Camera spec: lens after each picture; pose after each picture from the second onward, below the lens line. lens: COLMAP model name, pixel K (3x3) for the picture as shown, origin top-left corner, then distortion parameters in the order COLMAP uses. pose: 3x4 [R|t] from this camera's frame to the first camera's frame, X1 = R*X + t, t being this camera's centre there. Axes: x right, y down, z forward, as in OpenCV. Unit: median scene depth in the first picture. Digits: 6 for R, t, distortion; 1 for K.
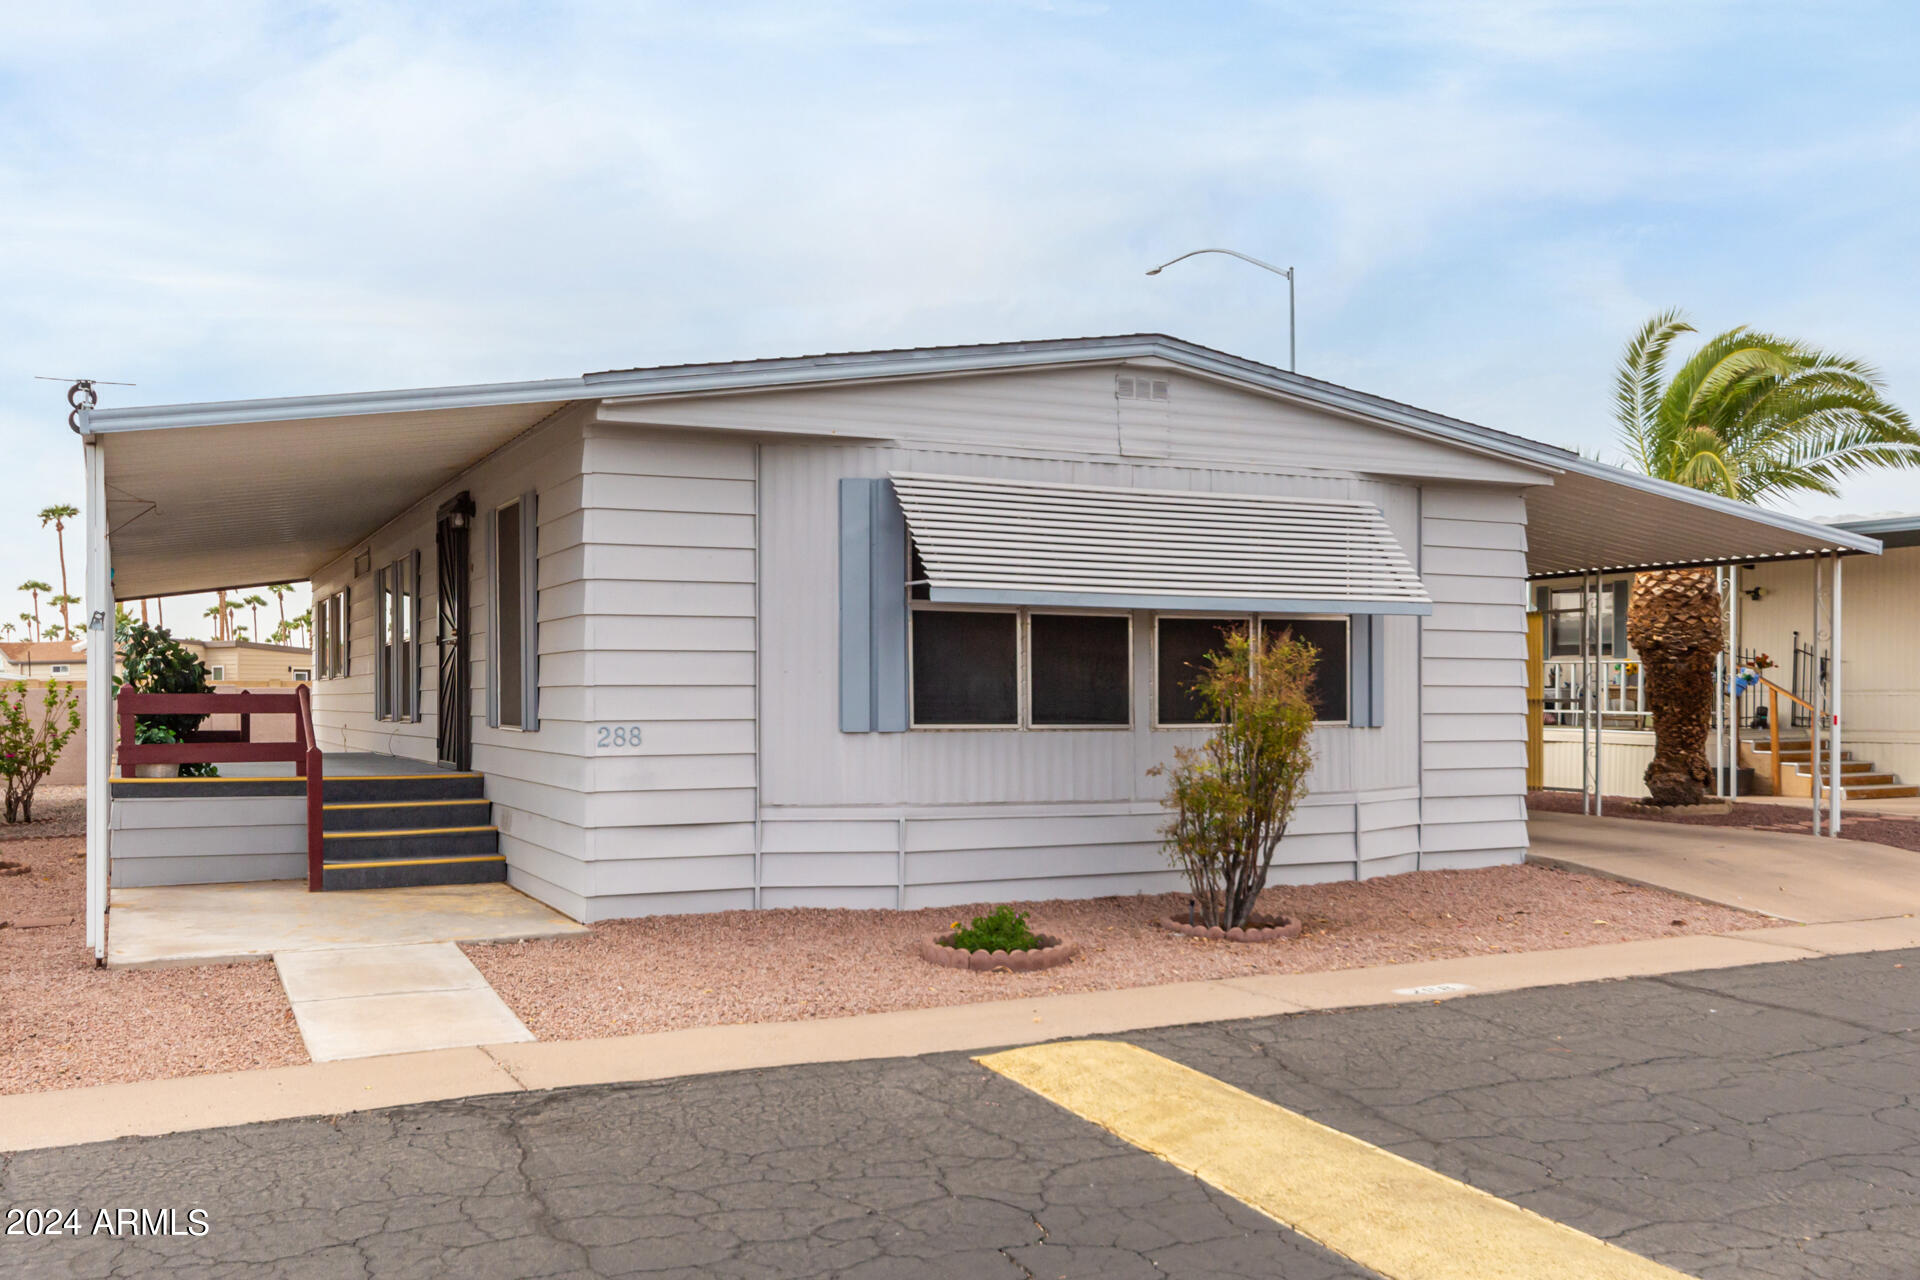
lens RADIAL K [[1739.4, 0, 960.9], [0, 1739.4, 697.0], [0, 0, 1]] dist [0.003736, 0.000979]
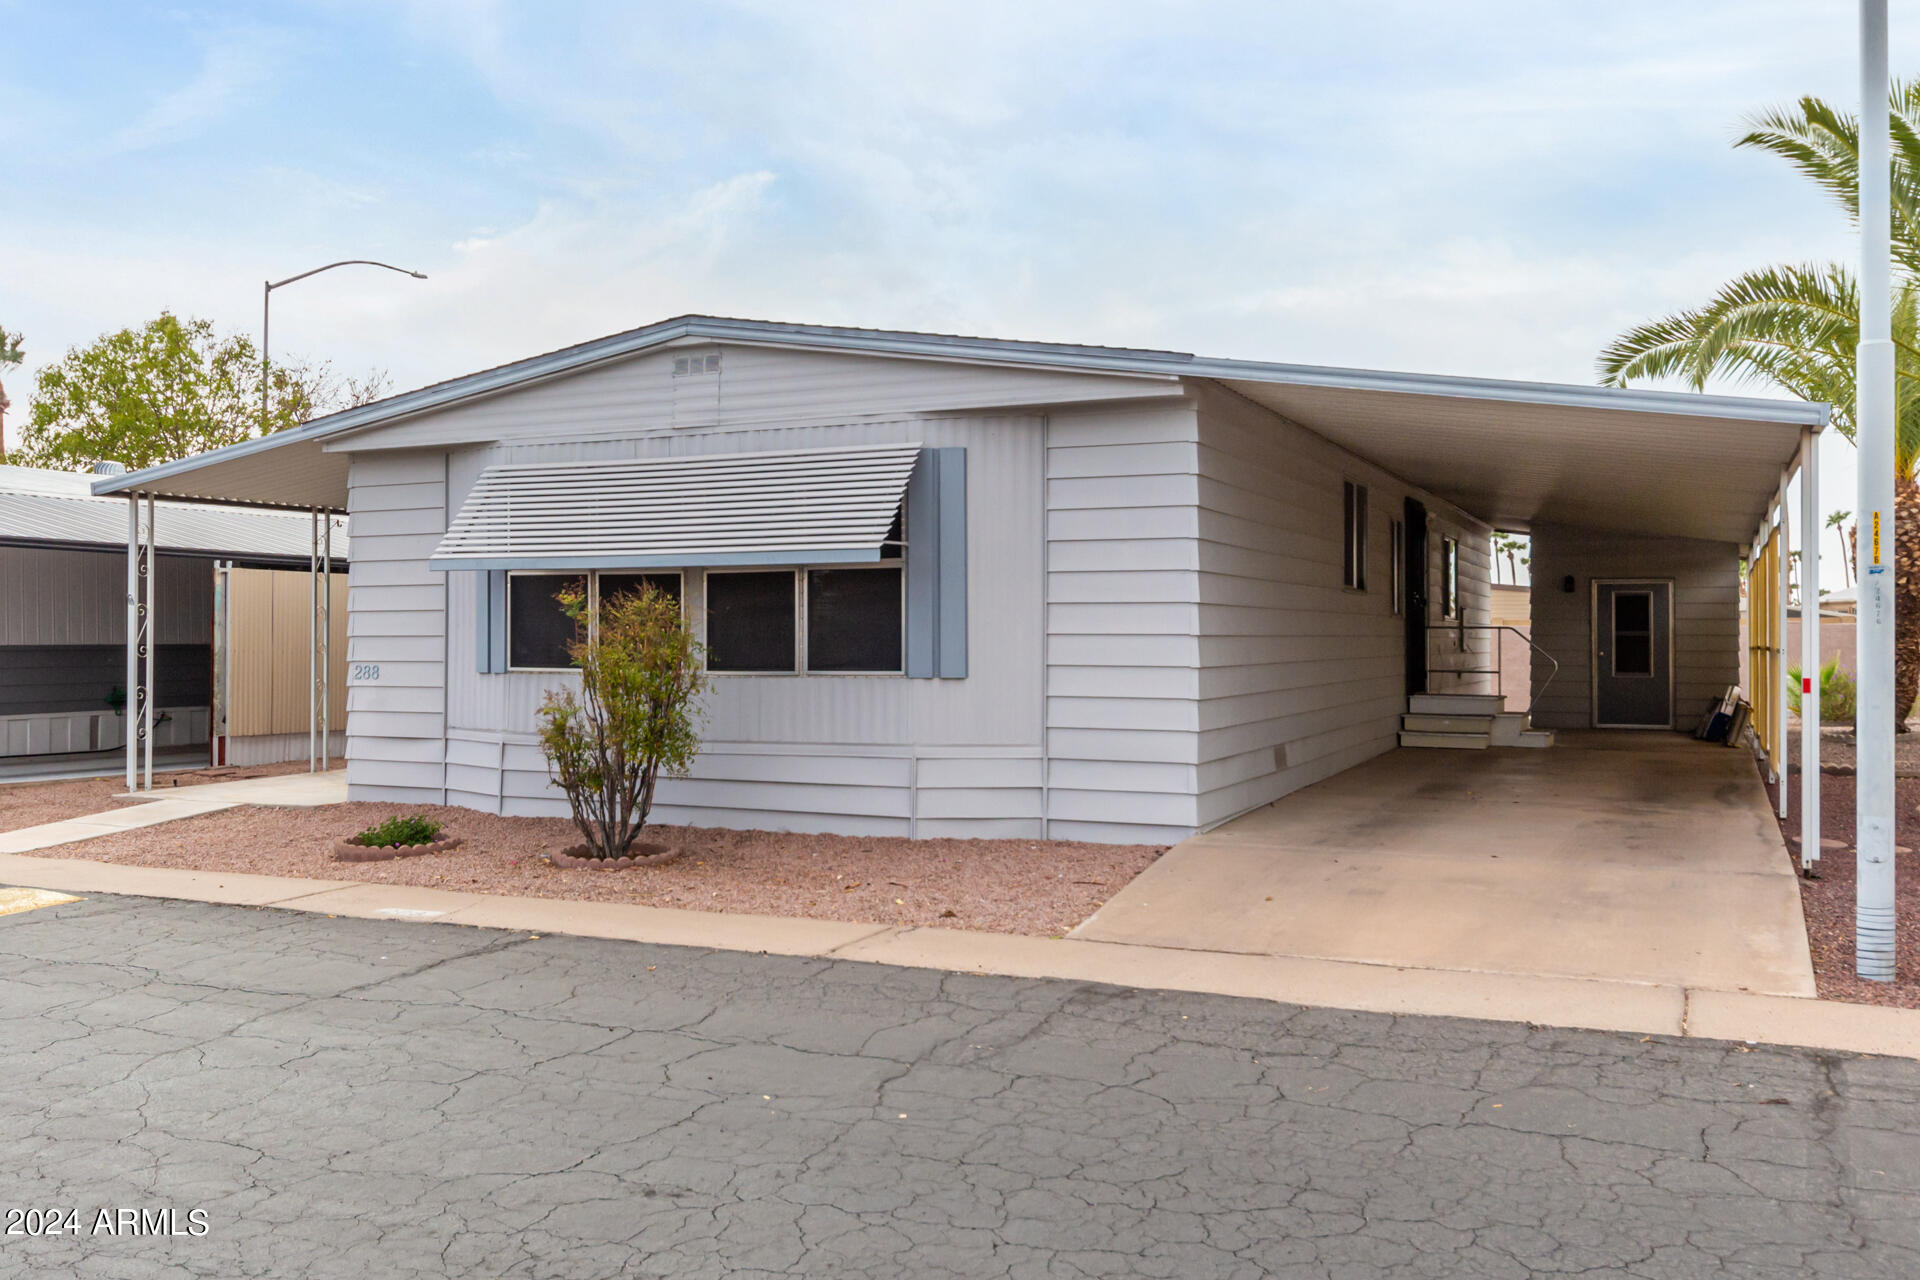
lens RADIAL K [[1595.5, 0, 960.0], [0, 1595.5, 640.0], [0, 0, 1]] dist [-0.005230, -0.001554]
pose [[0.627774, -0.000834, -0.778395, 0.990588], [-0.003187, 0.999988, -0.003642, -0.000597], [0.778389, 0.004767, 0.627764, 0.497488]]
